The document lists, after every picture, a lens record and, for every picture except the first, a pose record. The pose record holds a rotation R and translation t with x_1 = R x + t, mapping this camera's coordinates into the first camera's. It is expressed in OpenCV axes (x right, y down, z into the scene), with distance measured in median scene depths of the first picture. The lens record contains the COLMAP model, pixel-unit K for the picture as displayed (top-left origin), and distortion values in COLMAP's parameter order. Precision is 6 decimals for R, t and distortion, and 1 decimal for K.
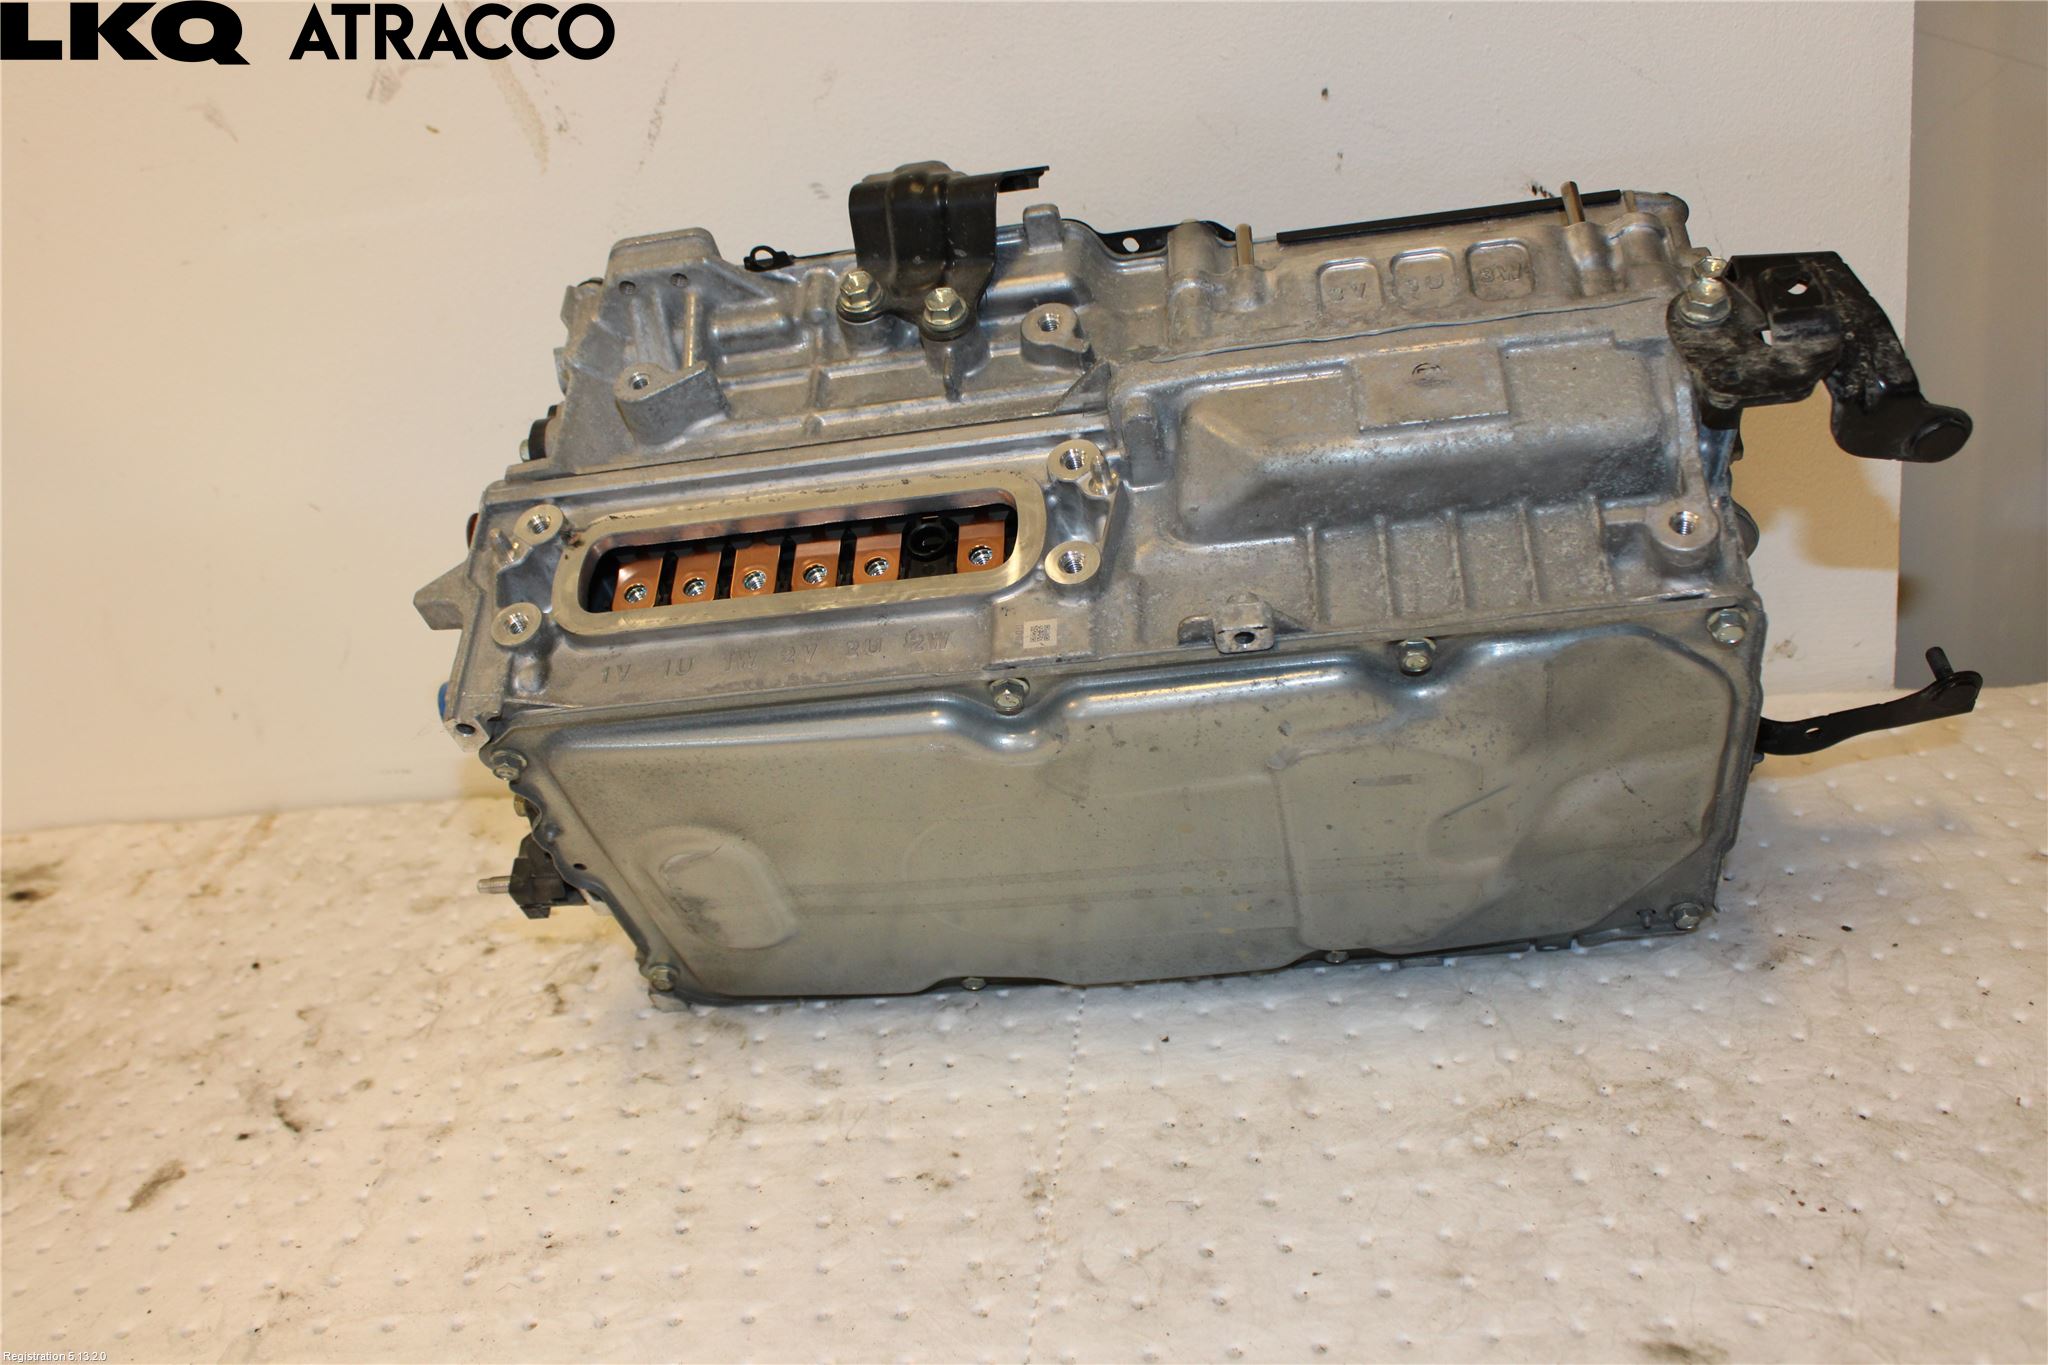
lens RADIAL K [[2004.6, 0, 1024.0], [0, 2004.6, 682.5], [0, 0, 1]] dist [0.004828, -0.000457]
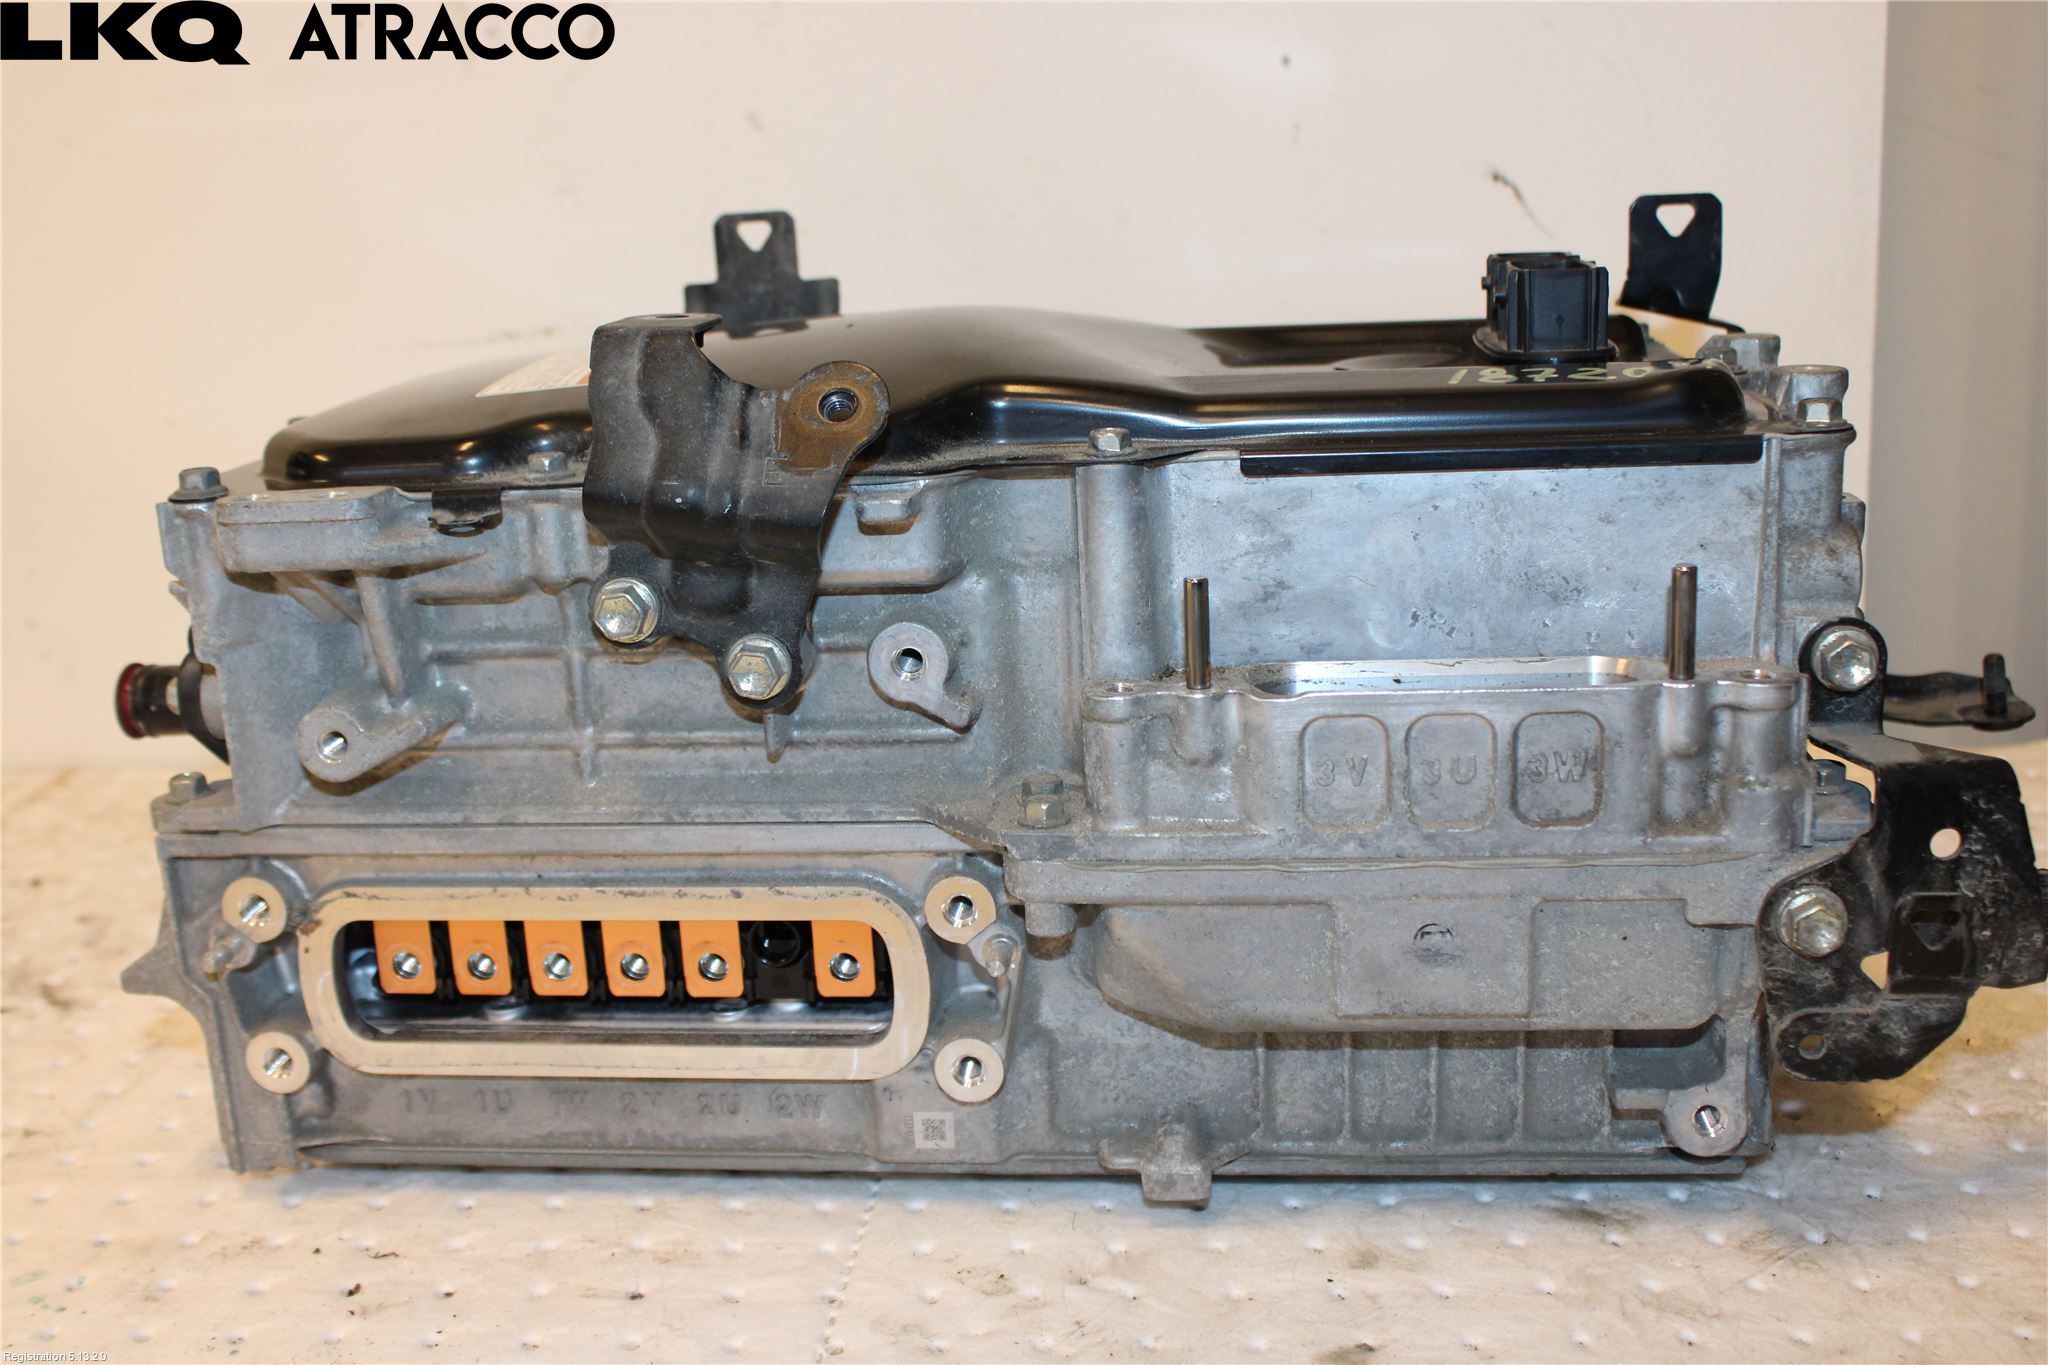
lens RADIAL K [[2138.0, 0, 1024.0], [0, 2138.0, 682.5], [0, 0, 1]] dist [-0.005288, -0.001656]
pose [[0.994624, -0.085133, 0.058951, 0.008595], [0.002834, 0.591462, 0.806328, -0.853294], [-0.103512, -0.801826, 0.588524, 0.615077]]
